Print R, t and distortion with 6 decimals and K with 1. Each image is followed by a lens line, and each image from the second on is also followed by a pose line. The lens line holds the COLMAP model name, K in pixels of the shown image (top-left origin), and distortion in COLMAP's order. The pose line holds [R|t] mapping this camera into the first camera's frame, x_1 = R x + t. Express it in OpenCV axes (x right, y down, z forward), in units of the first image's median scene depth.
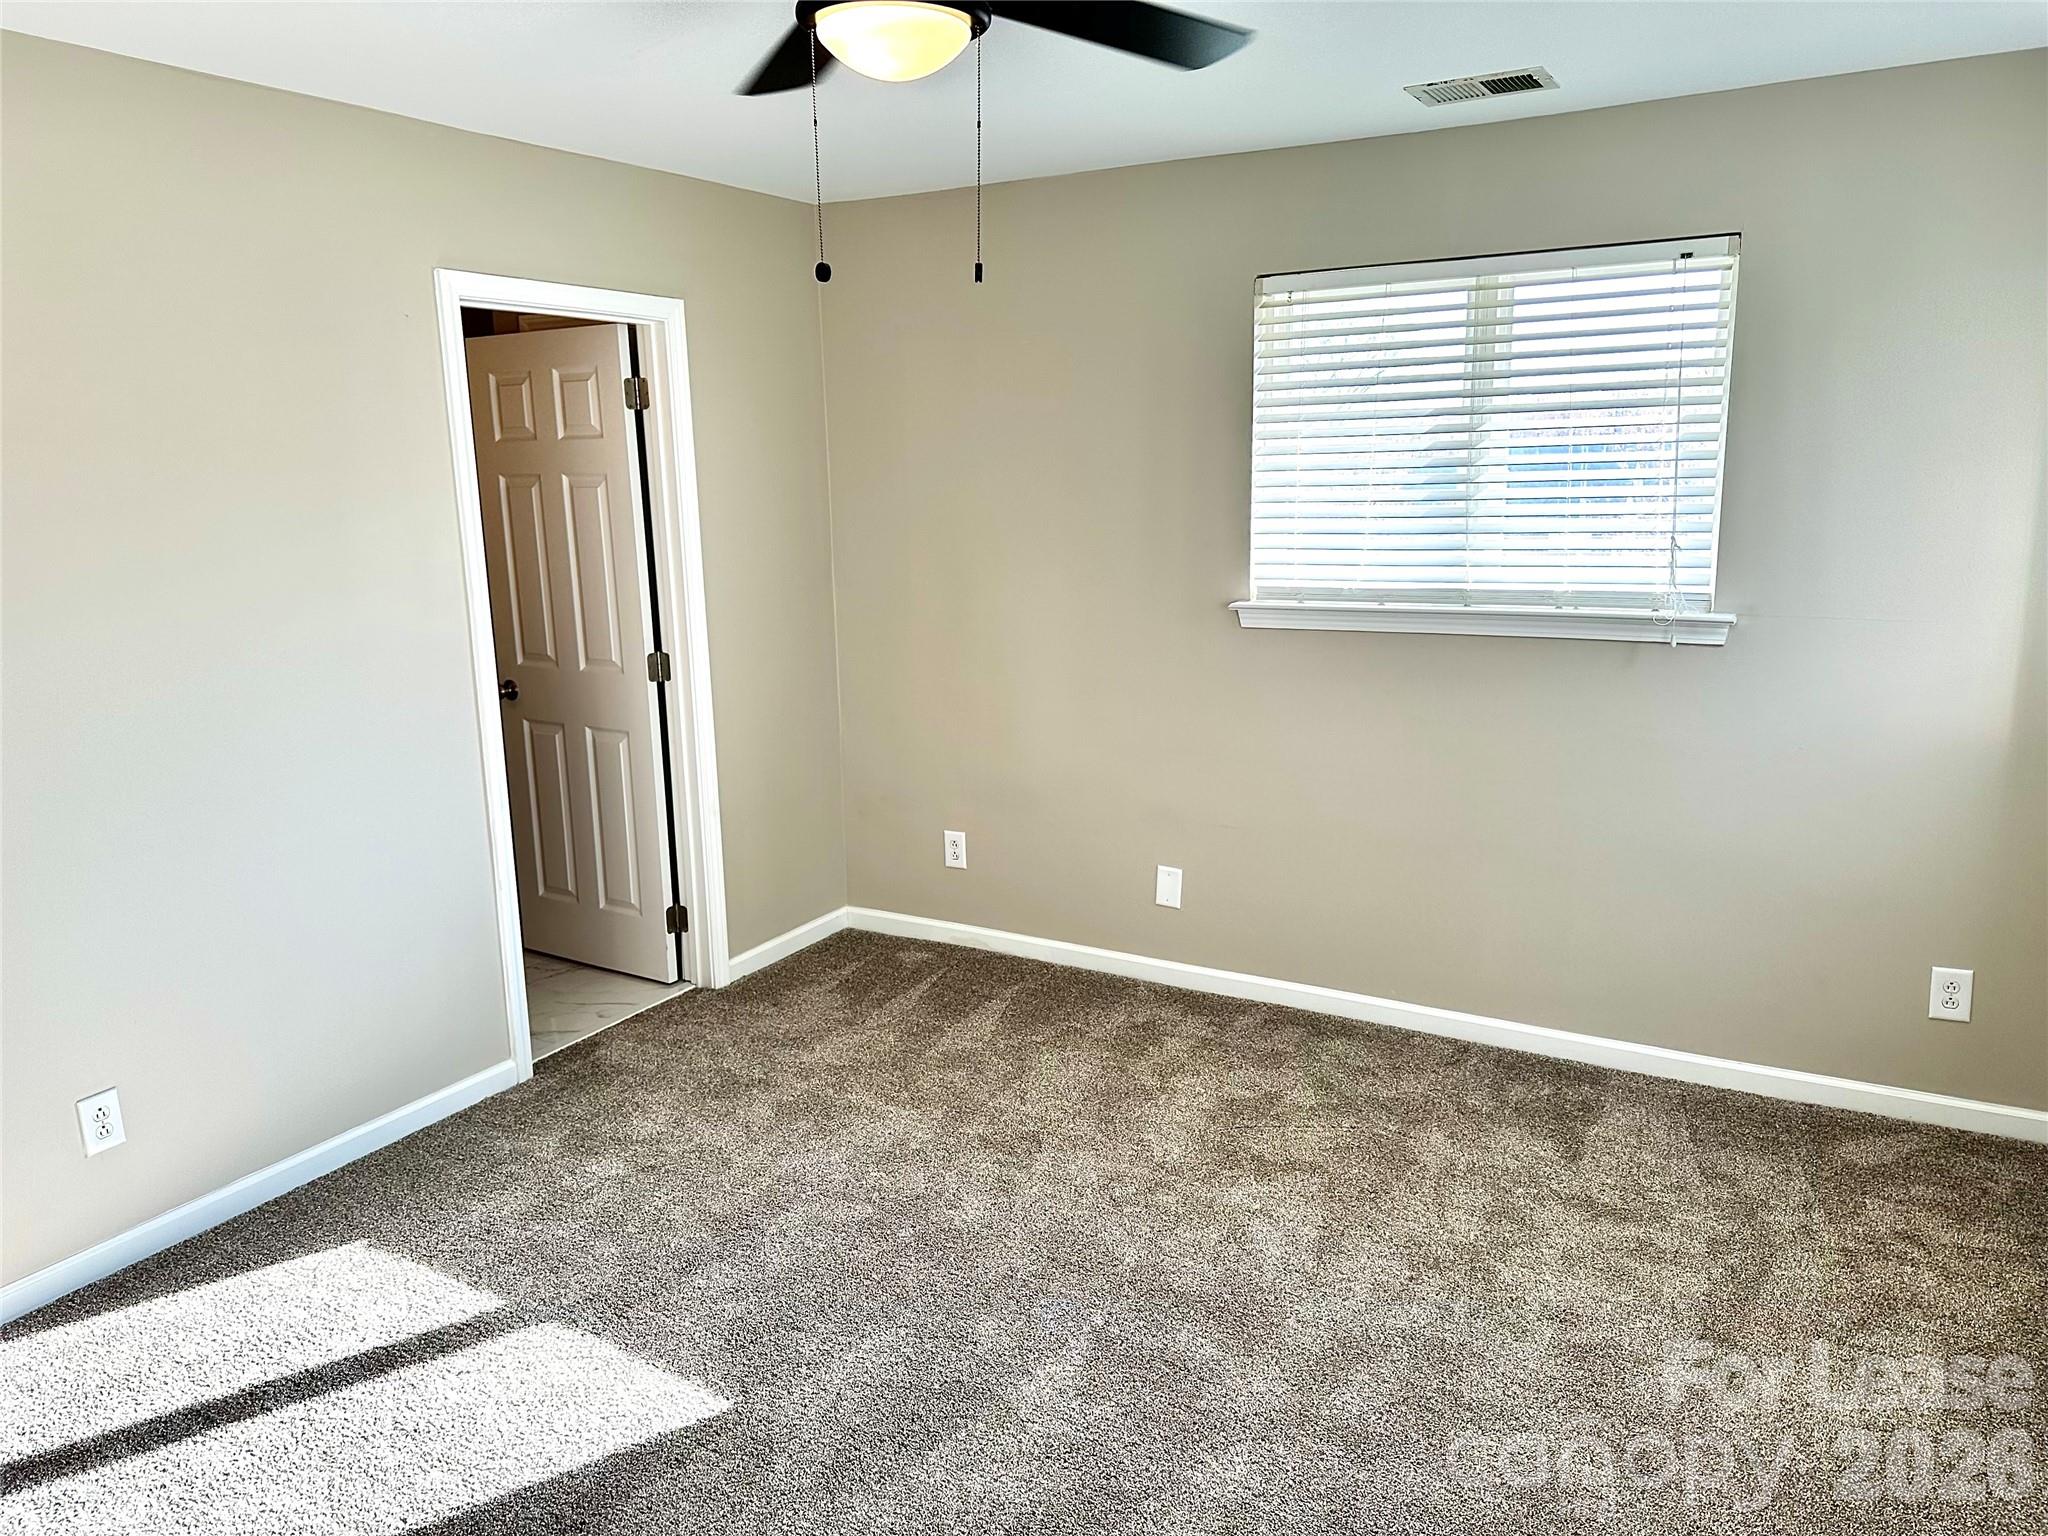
lens RADIAL K [[1430.1, 0, 1016.2], [0, 1430.1, 766.5], [0, 0, 1]] dist [0.091769, -0.118755]
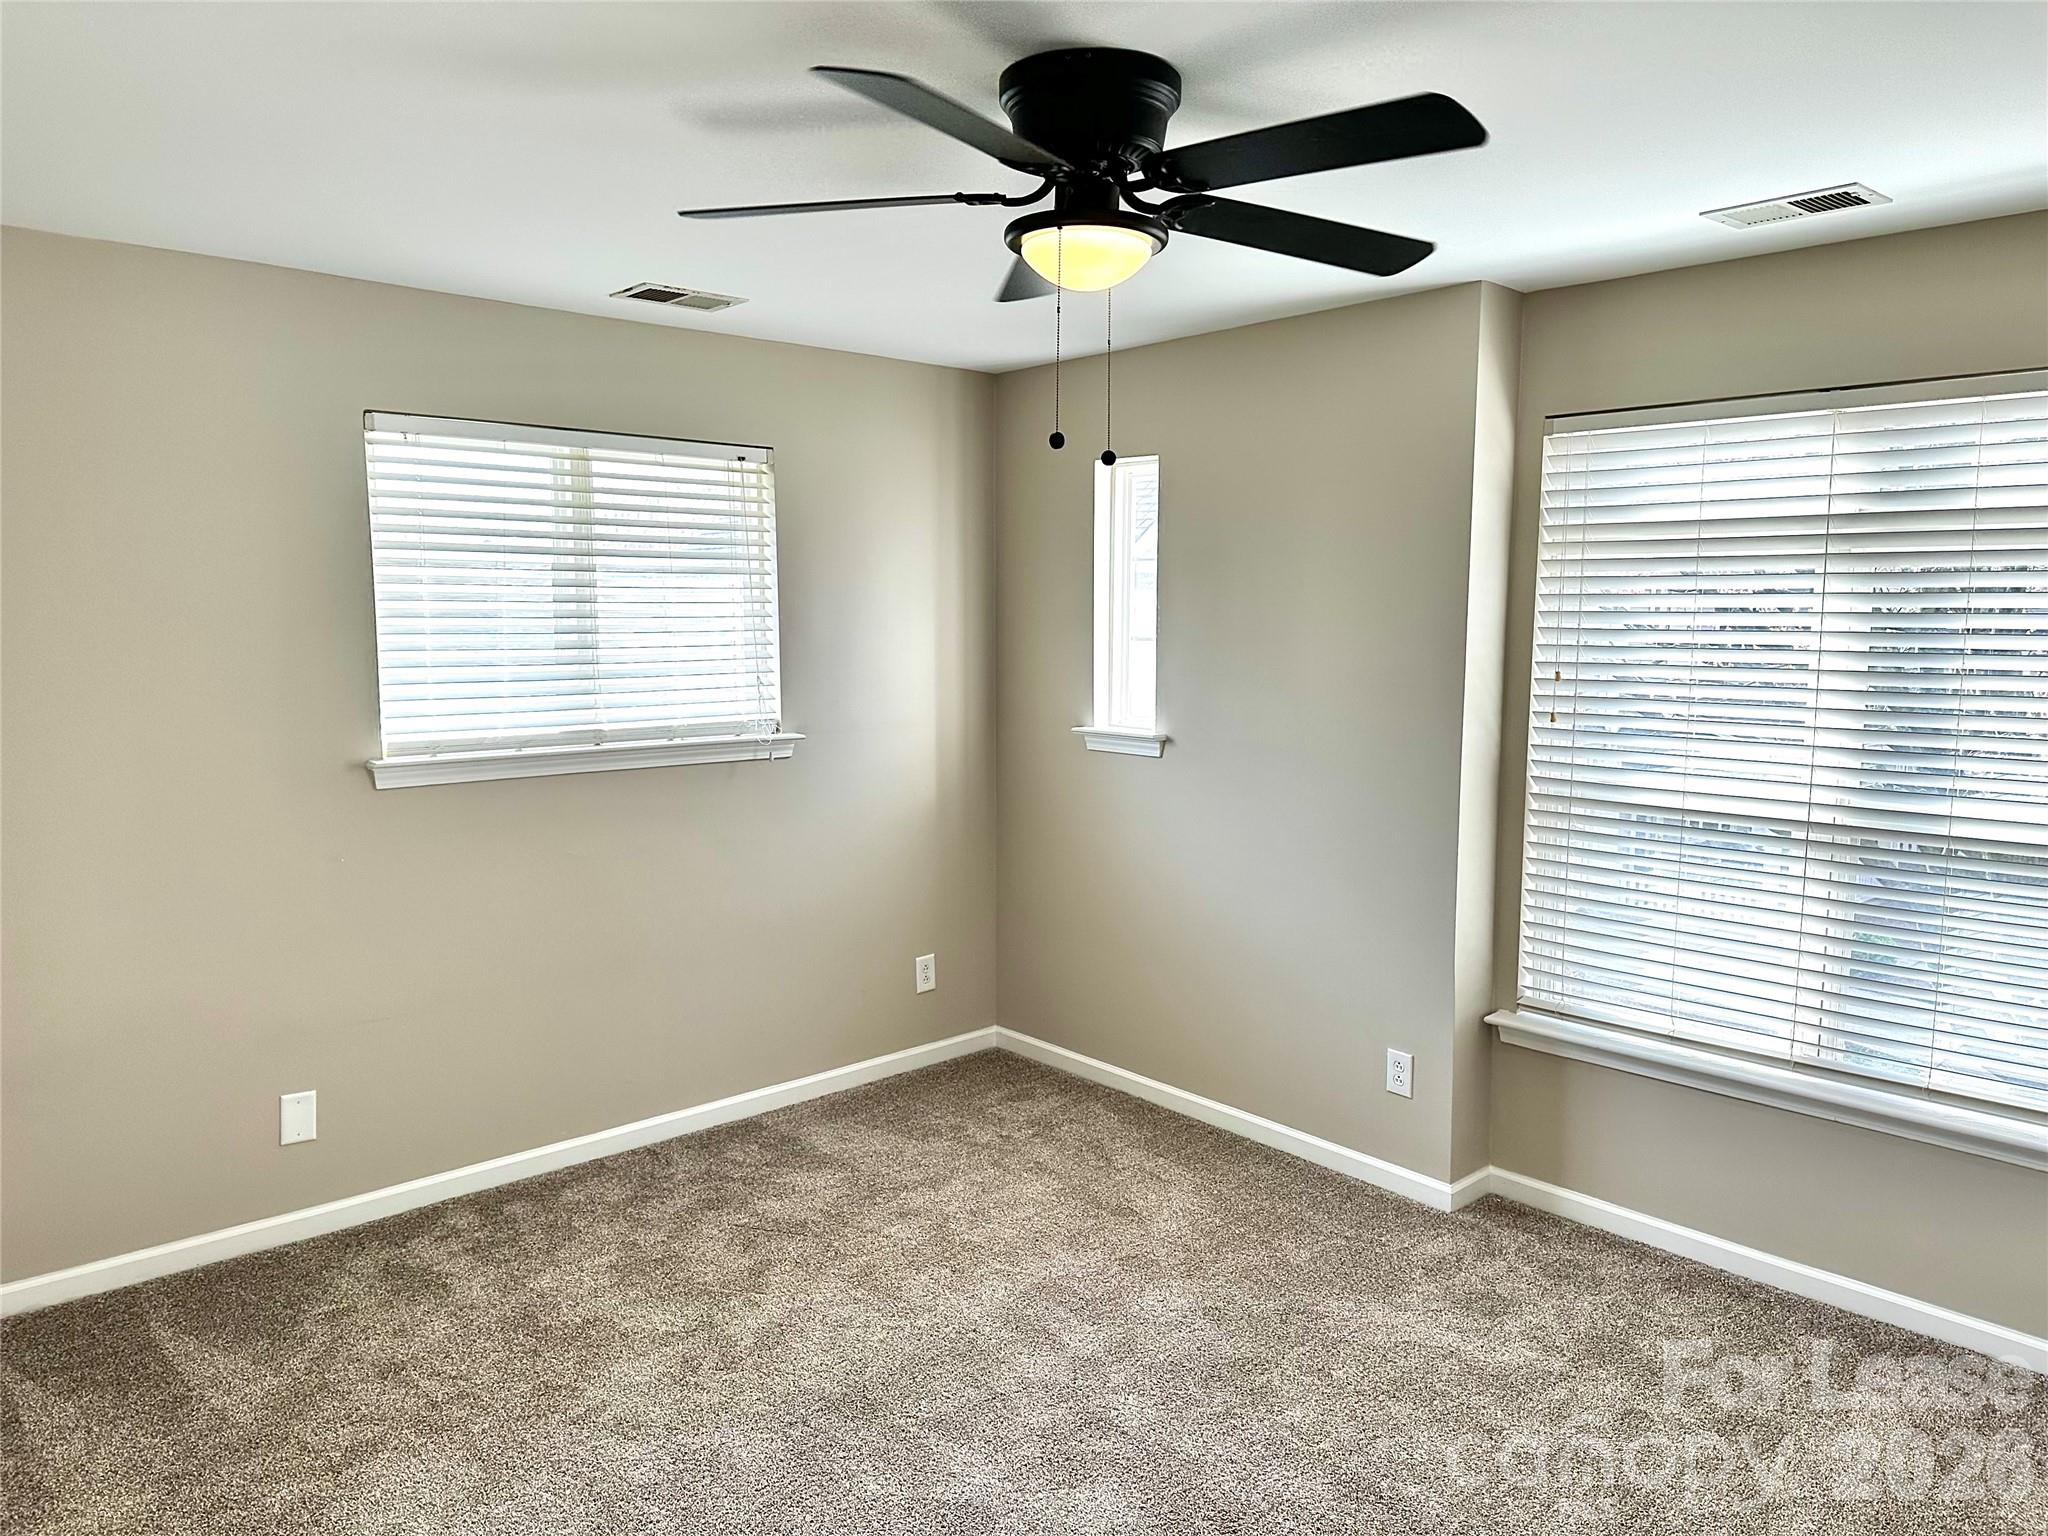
lens RADIAL K [[1430.1, 0, 1025.2], [0, 1430.1, 778.6], [0, 0, 1]] dist [0.091769, -0.118755]
pose [[0.291882, -0.092265, 0.951994, -0.647216], [0.189457, 0.981191, 0.037008, -0.068392], [-0.937502, 0.169560, 0.303873, 0.392628]]
